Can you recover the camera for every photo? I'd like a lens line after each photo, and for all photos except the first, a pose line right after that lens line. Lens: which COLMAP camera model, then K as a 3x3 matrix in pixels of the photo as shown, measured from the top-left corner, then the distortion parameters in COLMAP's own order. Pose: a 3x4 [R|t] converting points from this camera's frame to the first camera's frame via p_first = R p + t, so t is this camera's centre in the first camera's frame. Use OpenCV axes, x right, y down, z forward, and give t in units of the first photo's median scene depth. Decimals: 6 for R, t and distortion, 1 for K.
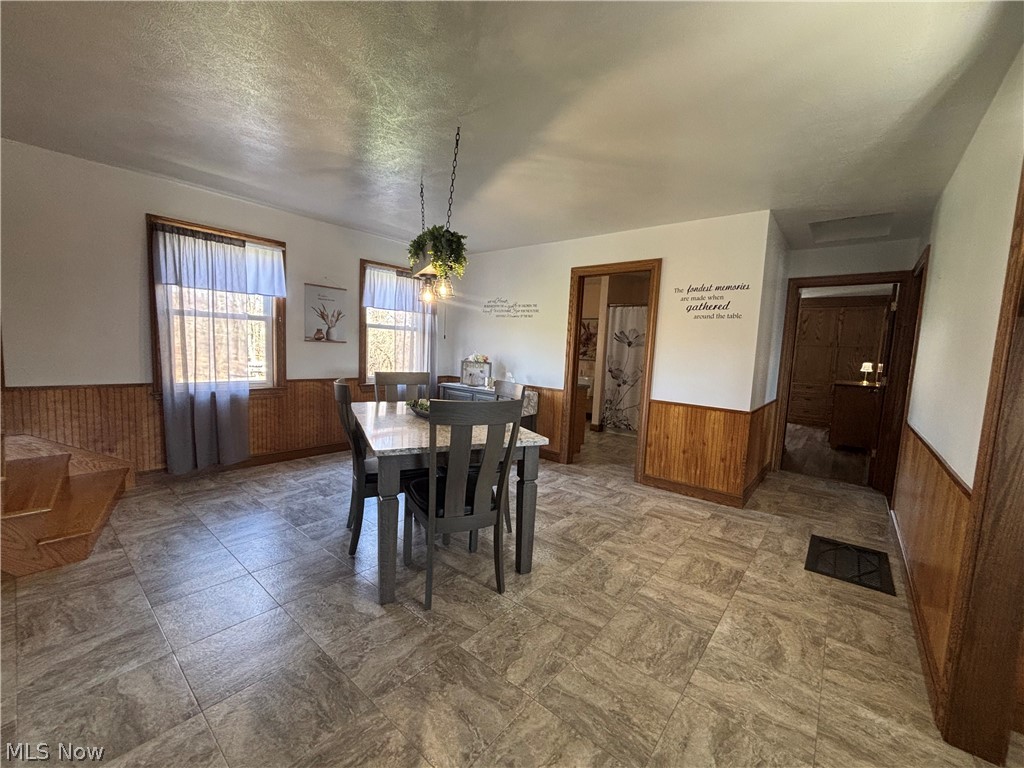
lens RADIAL K [[412.1, 0, 509.3], [0, 412.1, 384.6], [0, 0, 1]] dist [0.000439, 0.000036]
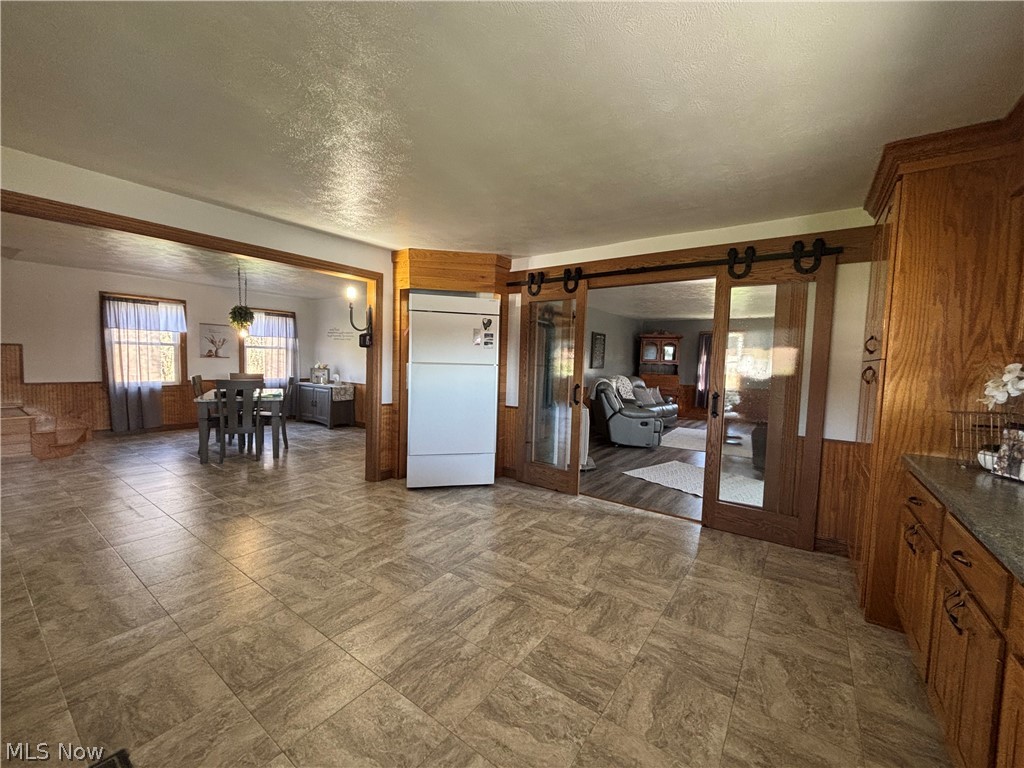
lens RADIAL K [[406.3, 0, 508.0], [0, 406.3, 386.1], [0, 0, 1]] dist [0.000784, -0.000016]
pose [[0.997439, -0.018918, 0.068971, 0.746511], [0.020348, 0.999591, -0.020098, 0.082365], [-0.068562, 0.021450, 0.997416, -0.856833]]
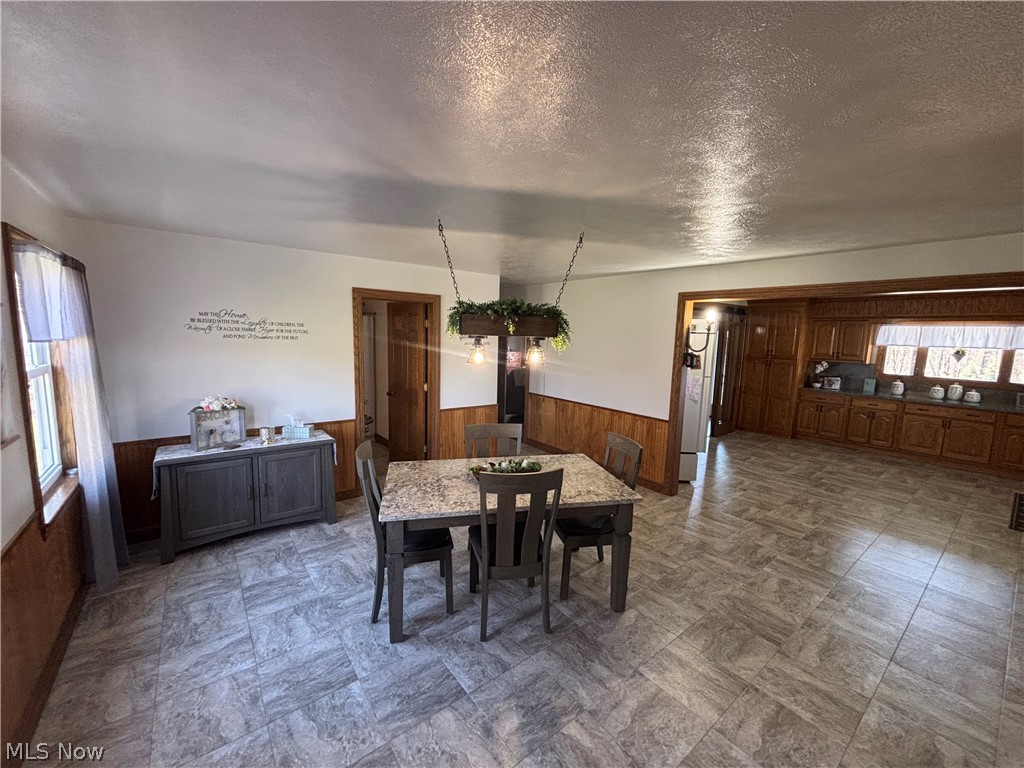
lens RADIAL K [[413.3, 0, 512.1], [0, 413.3, 385.4], [0, 0, 1]] dist [0.001464, 0.000448]
pose [[0.208226, -0.161333, 0.964683, -0.834696], [0.069373, 0.986254, 0.149966, -0.217985], [-0.975617, 0.035696, 0.216556, 0.558023]]
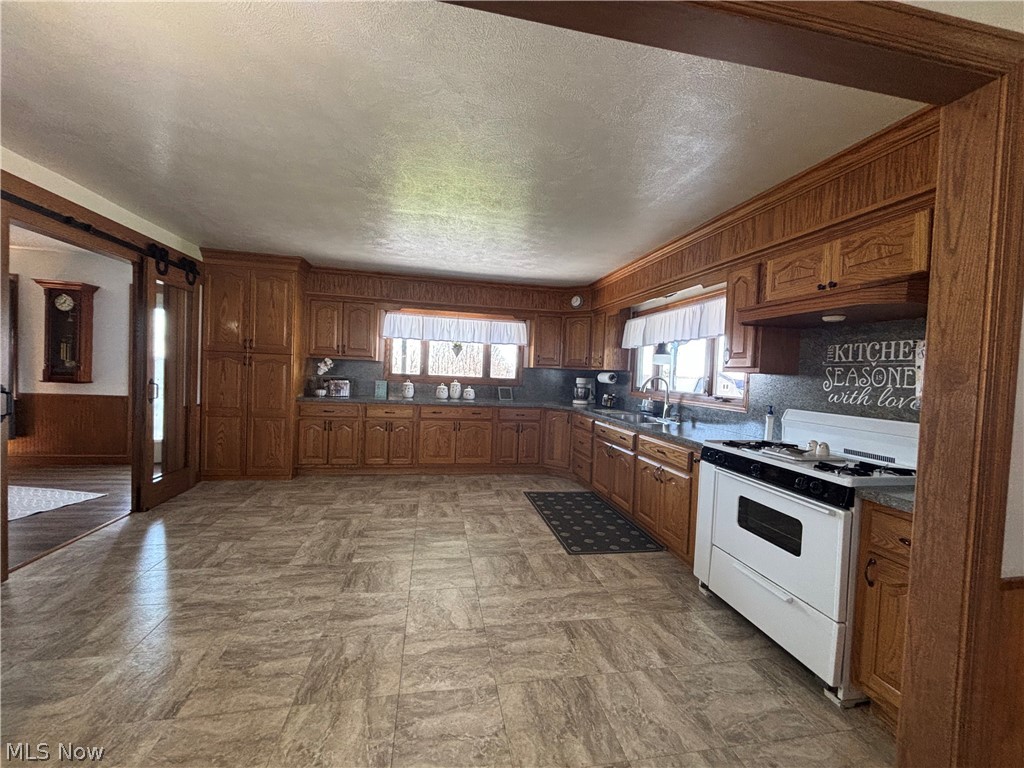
lens RADIAL K [[412.6, 0, 513.1], [0, 412.6, 385.5], [0, 0, 1]] dist [0.001400, -0.000126]
pose [[-0.773676, -0.097692, 0.626005, 0.021795], [-0.020267, 0.991352, 0.129658, -0.036996], [-0.633257, 0.087626, -0.768965, 0.214260]]
